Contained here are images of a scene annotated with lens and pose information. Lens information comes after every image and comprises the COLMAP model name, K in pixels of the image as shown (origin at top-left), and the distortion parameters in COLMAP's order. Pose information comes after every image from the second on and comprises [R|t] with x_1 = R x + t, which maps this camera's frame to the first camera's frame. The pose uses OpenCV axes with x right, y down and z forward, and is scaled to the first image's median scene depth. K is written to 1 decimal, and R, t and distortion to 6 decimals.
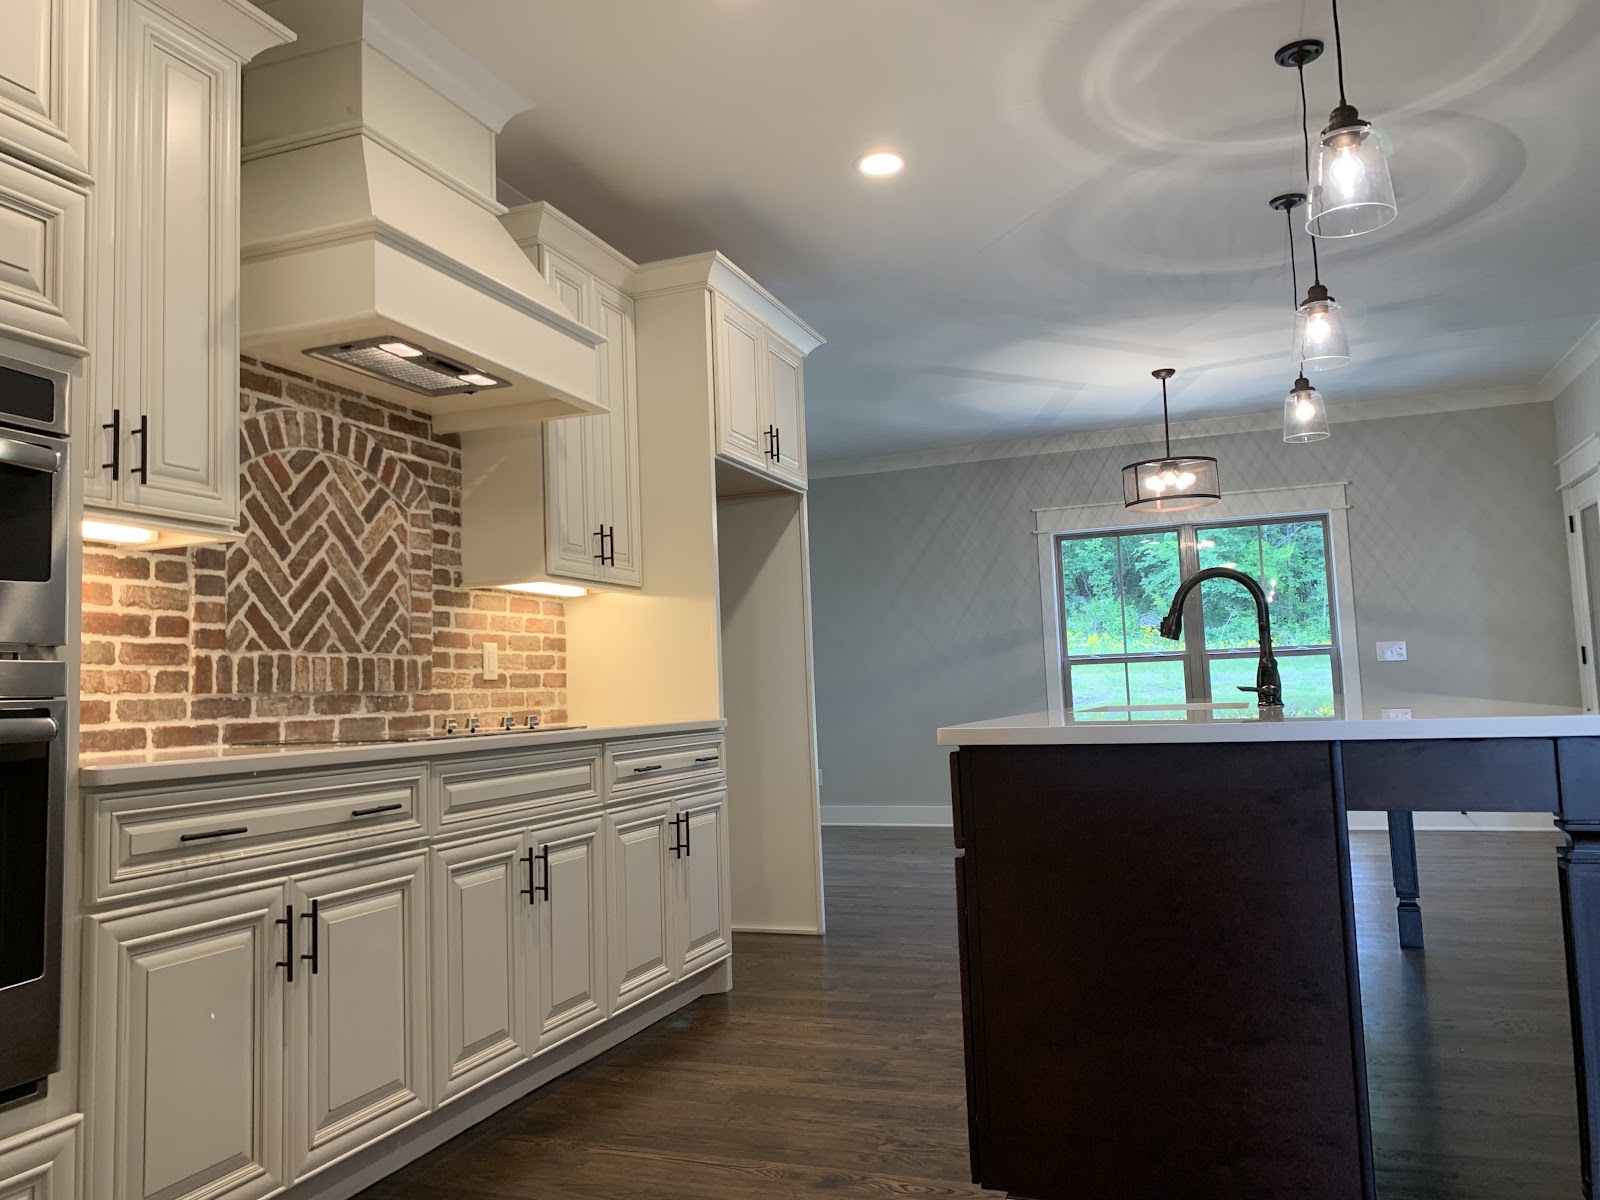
lens RADIAL K [[1224.4, 0, 802.4], [0, 1224.4, 575.8], [0, 0, 1]] dist [0.047678, -0.061106]
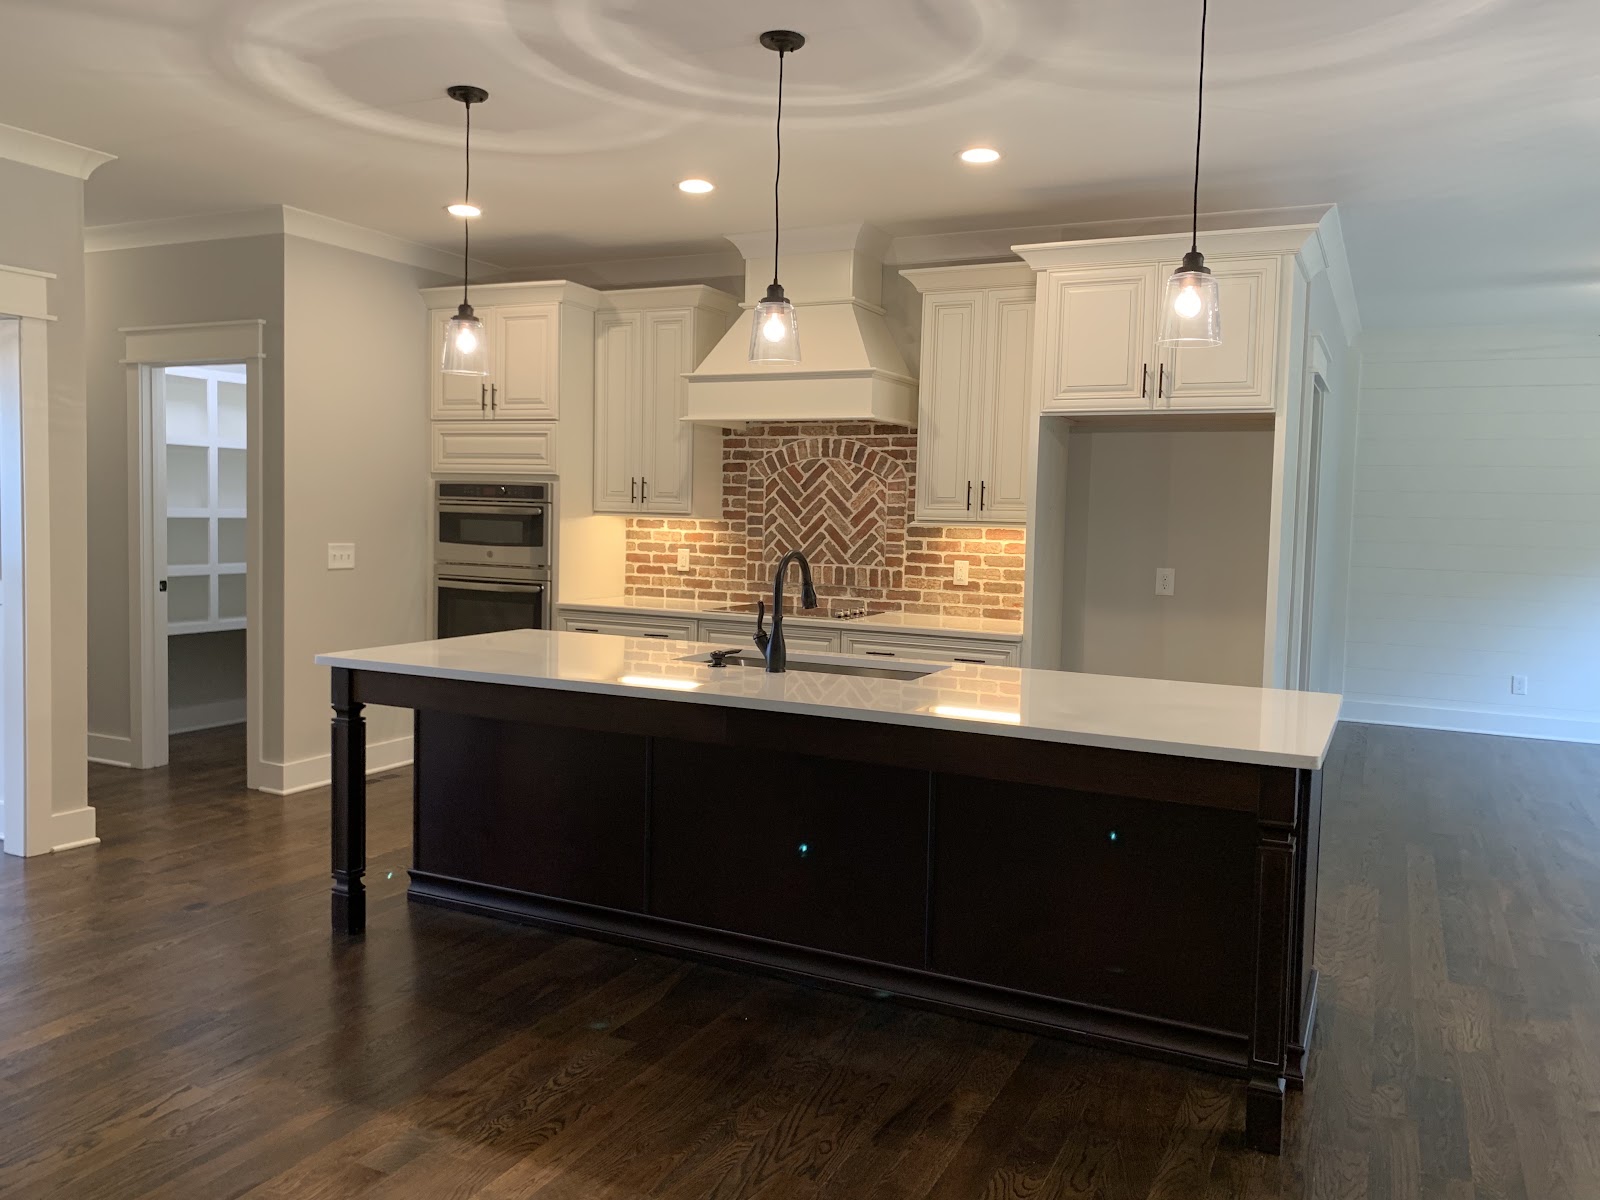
lens RADIAL K [[1224.4, 0, 803.6], [0, 1224.4, 591.1], [0, 0, 1]] dist [0.047678, -0.061106]
pose [[-0.097068, 0.103014, -0.989932, 1.491717], [0.076346, 0.992469, 0.095792, -0.079615], [0.992345, -0.066279, -0.104202, 1.144131]]
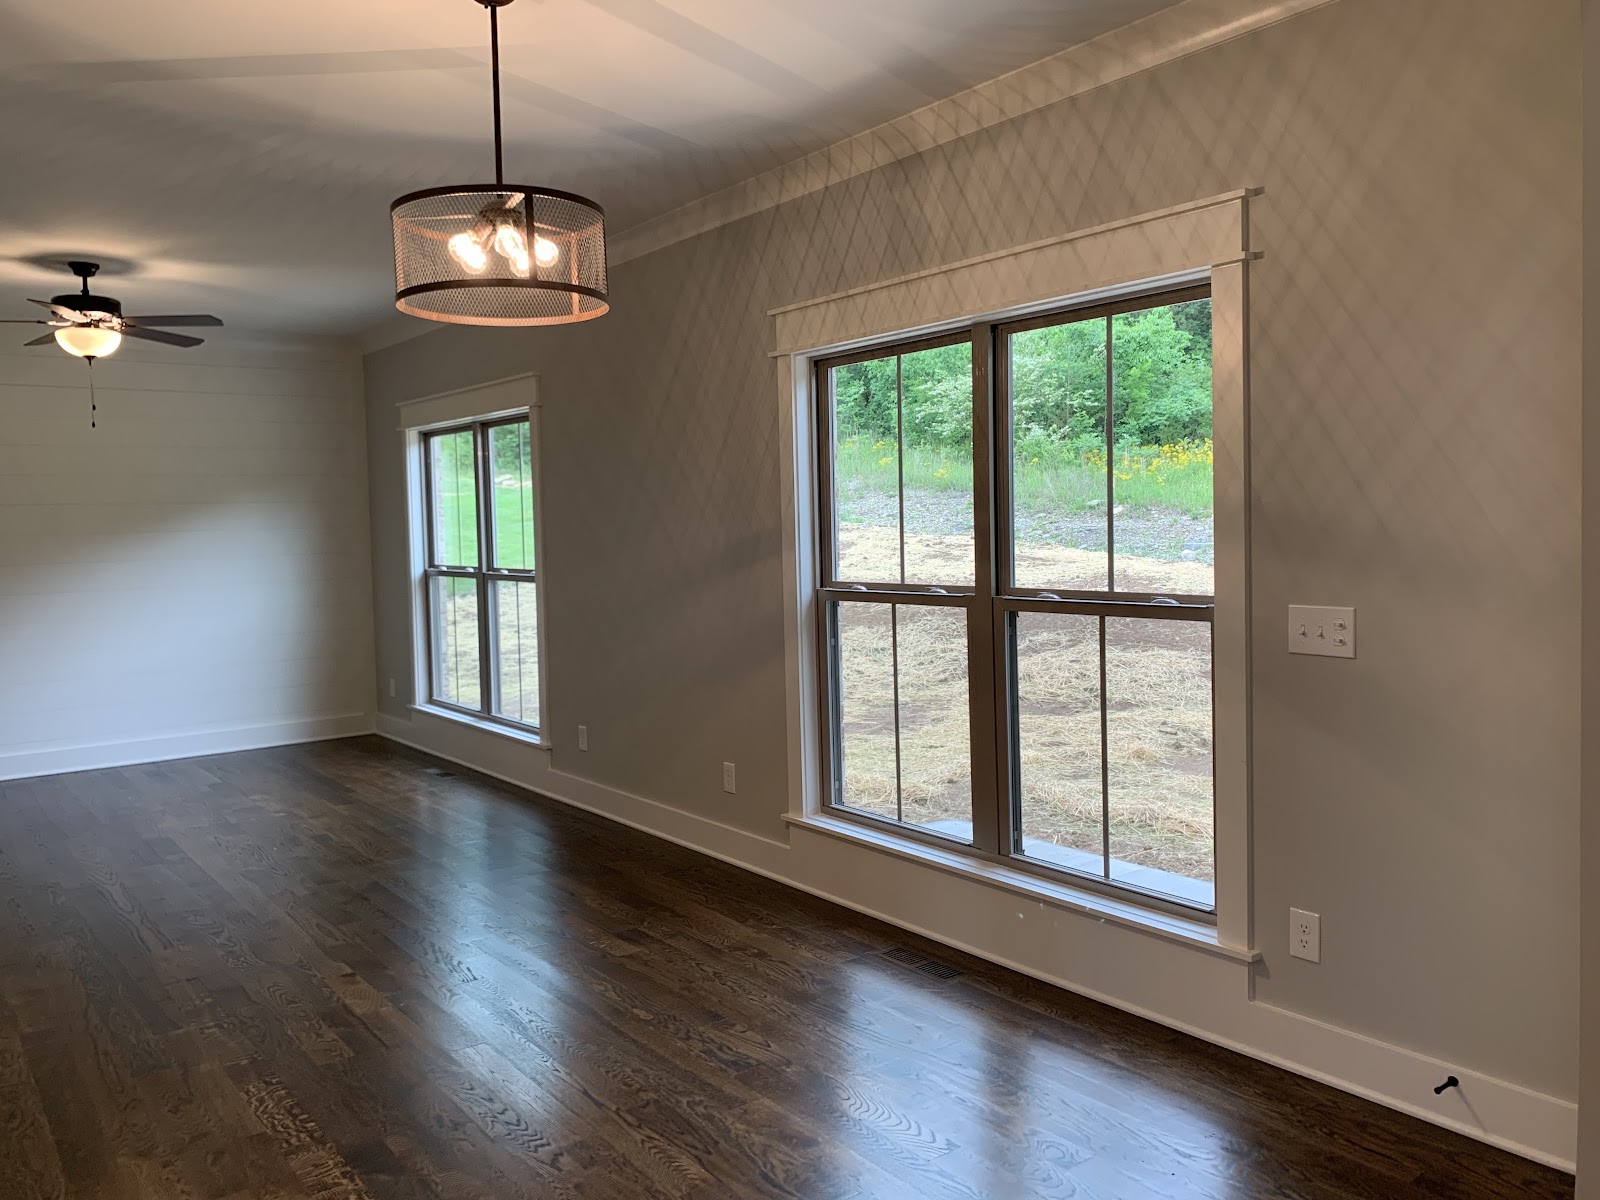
lens RADIAL K [[1224.4, 0, 778.7], [0, 1224.4, 586.8], [0, 0, 1]] dist [0.047678, -0.061106]
pose [[0.848521, 0.044157, -0.527316, 1.282631], [0.047256, 0.986207, 0.158627, -0.051149], [0.527047, -0.159517, 0.834731, 1.395686]]
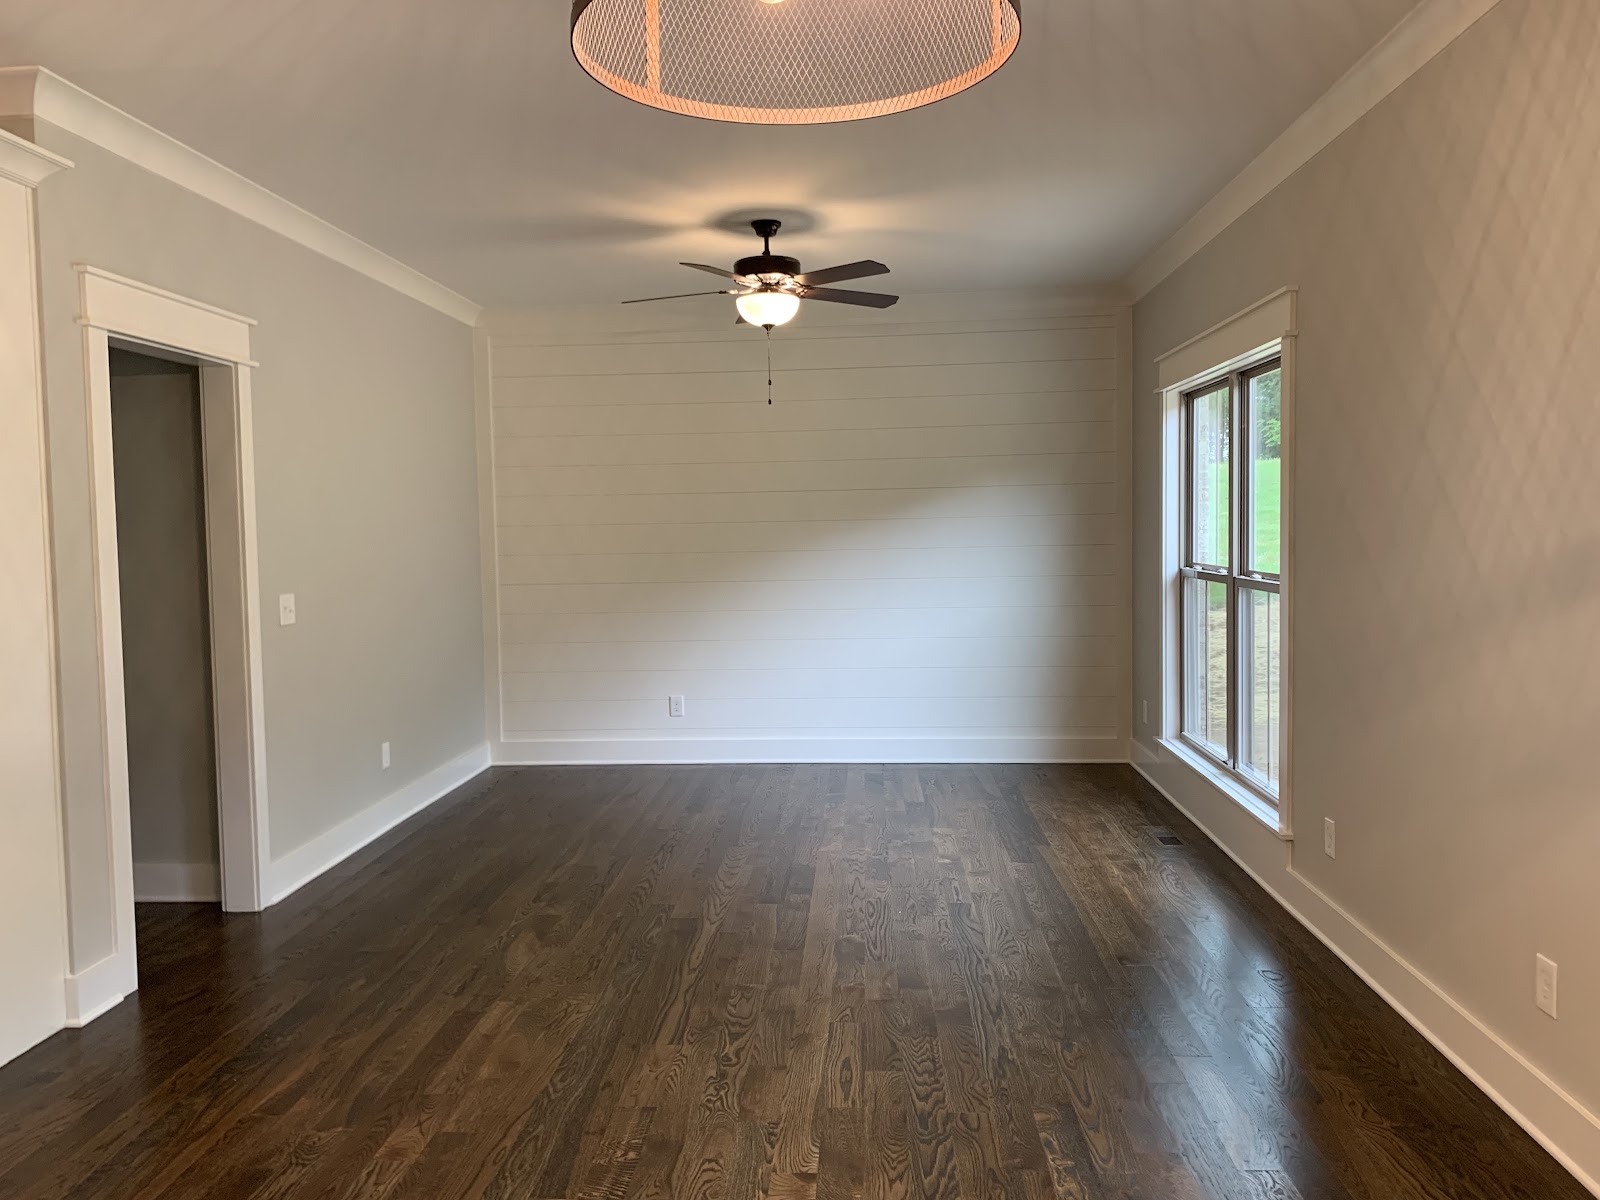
lens RADIAL K [[1224.4, 0, 769.7], [0, 1224.4, 596.2], [0, 0, 1]] dist [0.047678, -0.061106]
pose [[0.286252, 0.085430, -0.954338, 1.042472], [0.105052, 0.987214, 0.119883, 0.015335], [0.952378, -0.134572, 0.273617, 1.936295]]
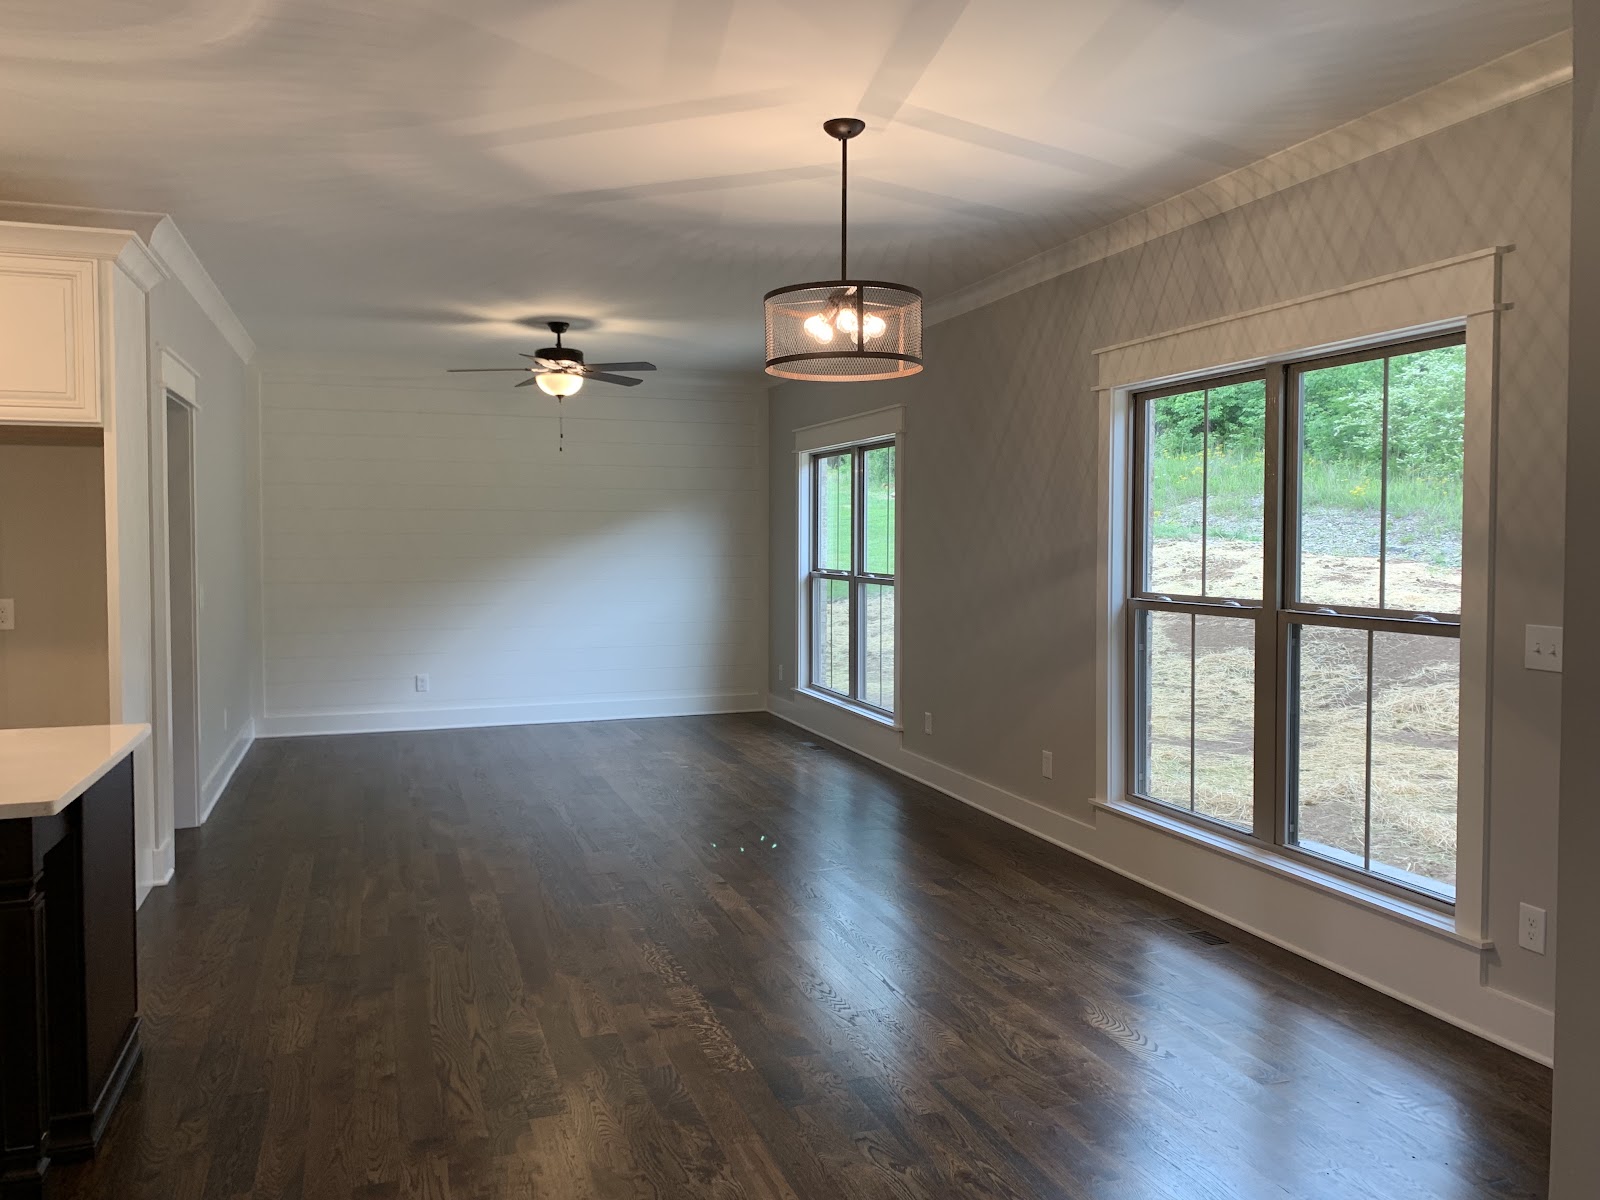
lens RADIAL K [[1224.4, 0, 788.8], [0, 1224.4, 596.0], [0, 0, 1]] dist [0.047678, -0.061106]
pose [[0.640079, 0.072836, -0.764849, 1.514085], [0.054694, 0.988651, 0.139921, -0.071976], [0.766360, -0.131393, 0.628831, 1.263540]]
